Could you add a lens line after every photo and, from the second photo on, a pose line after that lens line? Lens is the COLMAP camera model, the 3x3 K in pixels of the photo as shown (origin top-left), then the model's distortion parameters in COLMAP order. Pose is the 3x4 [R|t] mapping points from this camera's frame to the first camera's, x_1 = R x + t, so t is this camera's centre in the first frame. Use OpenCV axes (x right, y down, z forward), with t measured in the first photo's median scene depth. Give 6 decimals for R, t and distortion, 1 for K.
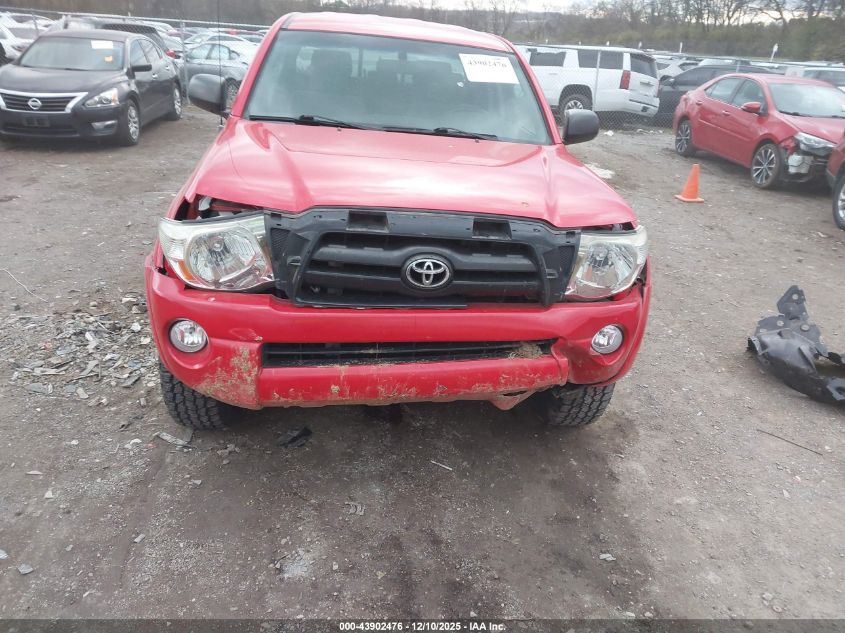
lens RADIAL K [[613.4, 0, 425.0], [0, 613.4, 299.3], [0, 0, 1]] dist [0.046496, -0.053290]
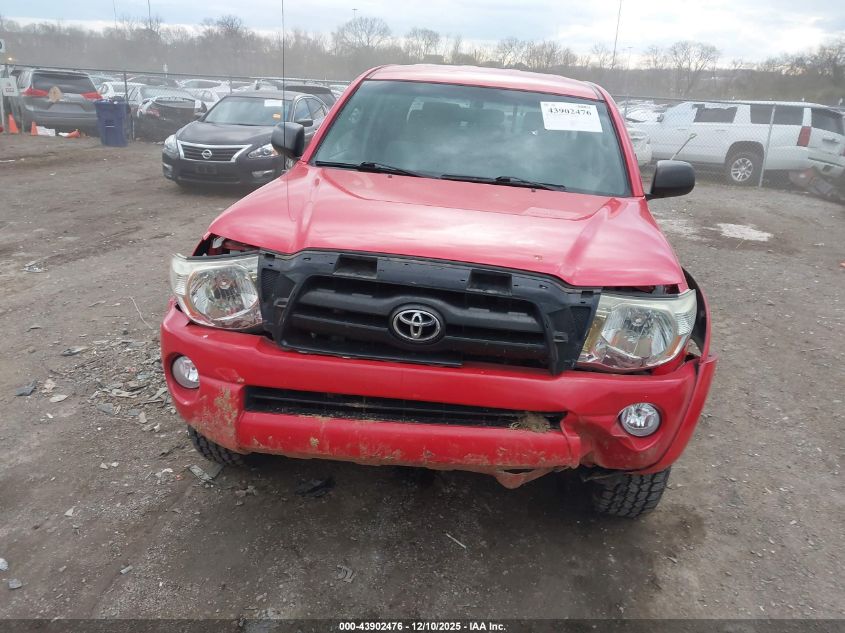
lens RADIAL K [[623.0, 0, 423.0], [0, 623.0, 303.9], [0, 0, 1]] dist [0.007073, 0.002063]
pose [[0.972791, 0.065312, -0.222289, 0.193047], [-0.082218, 0.994315, -0.067662, -0.011347], [0.216606, 0.084097, 0.972630, 0.082939]]
